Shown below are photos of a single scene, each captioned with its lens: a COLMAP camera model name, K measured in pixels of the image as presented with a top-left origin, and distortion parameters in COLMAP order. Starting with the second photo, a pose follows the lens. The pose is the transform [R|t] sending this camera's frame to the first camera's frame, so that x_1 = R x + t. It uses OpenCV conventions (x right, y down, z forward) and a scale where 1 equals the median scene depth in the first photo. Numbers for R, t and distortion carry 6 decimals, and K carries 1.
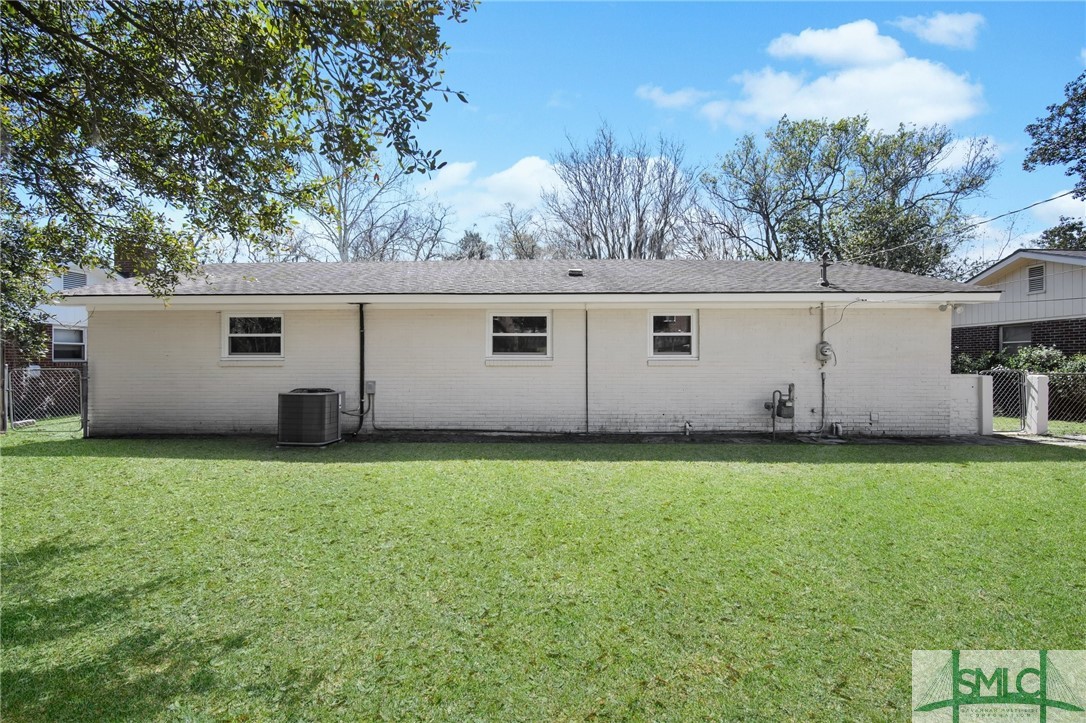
lens RADIAL K [[537.4, 0, 544.3], [0, 537.4, 366.7], [0, 0, 1]] dist [-0.000790, -0.000320]
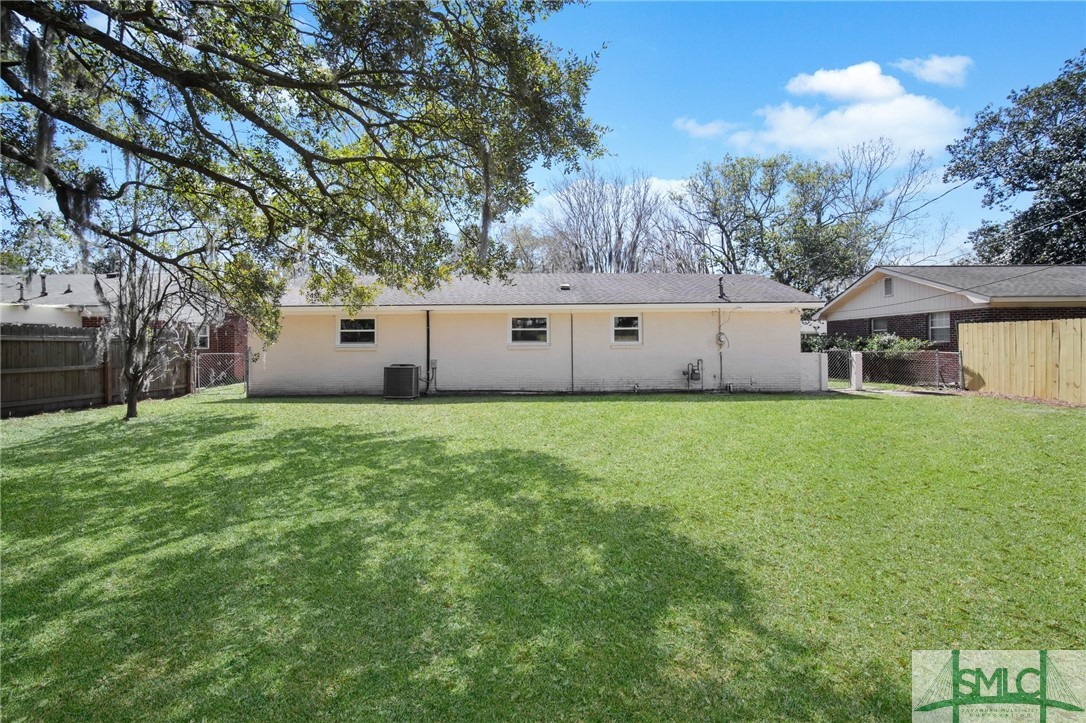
lens RADIAL K [[485.0, 0, 550.7], [0, 485.0, 353.2], [0, 0, 1]] dist [0.002495, 0.000093]
pose [[0.999795, -0.007097, 0.018966, -0.010831], [0.007019, 0.999967, 0.004163, 0.004322], [-0.018995, -0.004029, 0.999811, -0.408423]]
